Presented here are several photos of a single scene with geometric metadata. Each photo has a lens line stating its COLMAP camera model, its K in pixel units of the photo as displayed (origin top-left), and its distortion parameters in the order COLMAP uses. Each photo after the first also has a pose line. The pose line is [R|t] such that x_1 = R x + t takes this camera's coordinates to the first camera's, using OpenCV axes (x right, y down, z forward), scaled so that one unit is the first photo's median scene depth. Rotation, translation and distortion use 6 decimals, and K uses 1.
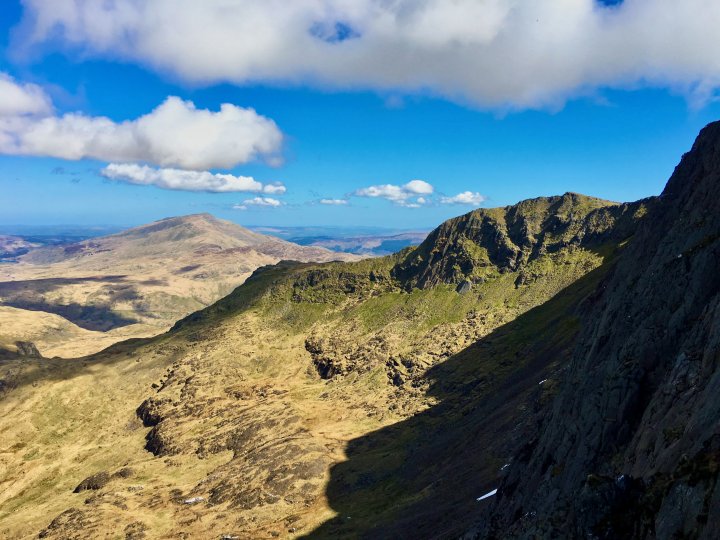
lens RADIAL K [[605.7, 0, 358.3], [0, 605.7, 269.5], [0, 0, 1]] dist [0.069913, -0.090531]
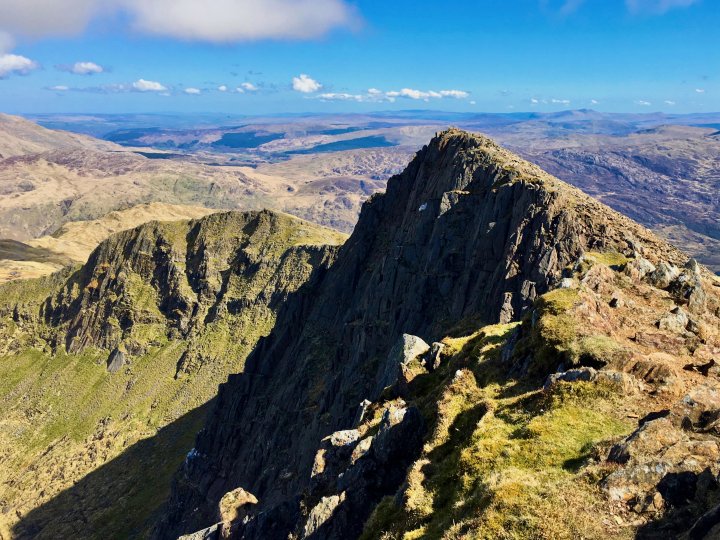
lens RADIAL K [[639.6, 0, 384.0], [0, 639.6, 257.8], [0, 0, 1]] dist [0.018174, -0.024726]
pose [[0.963270, -0.066740, 0.260110, 0.275984], [0.026529, 0.987536, 0.155141, -0.174094], [-0.267222, -0.142542, 0.953034, 0.288760]]
